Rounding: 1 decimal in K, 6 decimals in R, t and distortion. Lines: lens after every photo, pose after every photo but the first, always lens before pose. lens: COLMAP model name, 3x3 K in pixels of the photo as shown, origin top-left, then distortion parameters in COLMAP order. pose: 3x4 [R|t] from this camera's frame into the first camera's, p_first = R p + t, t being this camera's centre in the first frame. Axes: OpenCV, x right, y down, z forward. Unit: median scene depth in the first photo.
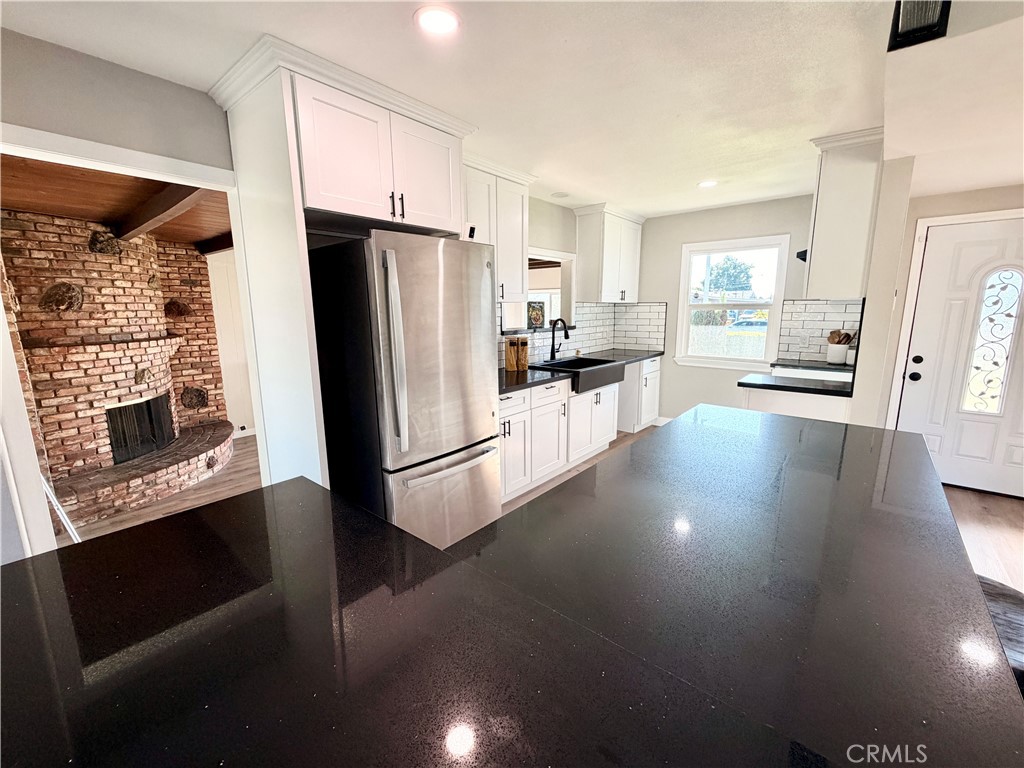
lens RADIAL K [[409.5, 0, 503.9], [0, 409.5, 383.7], [0, 0, 1]] dist [-0.001597, 0.001238]
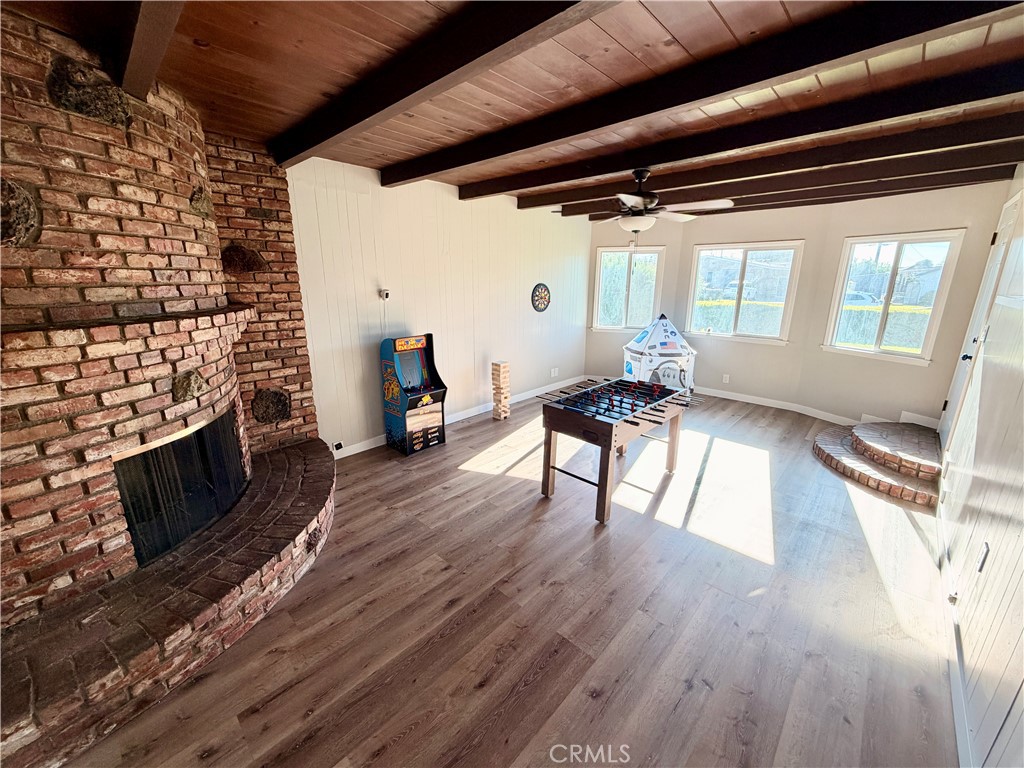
lens RADIAL K [[409.5, 0, 519.4], [0, 409.5, 385.7], [0, 0, 1]] dist [-0.001597, 0.001238]
pose [[0.997964, 0.026283, -0.058109, -0.471088], [-0.021747, 0.996765, 0.077367, -0.072593], [0.059955, -0.075946, 0.995308, 0.554444]]
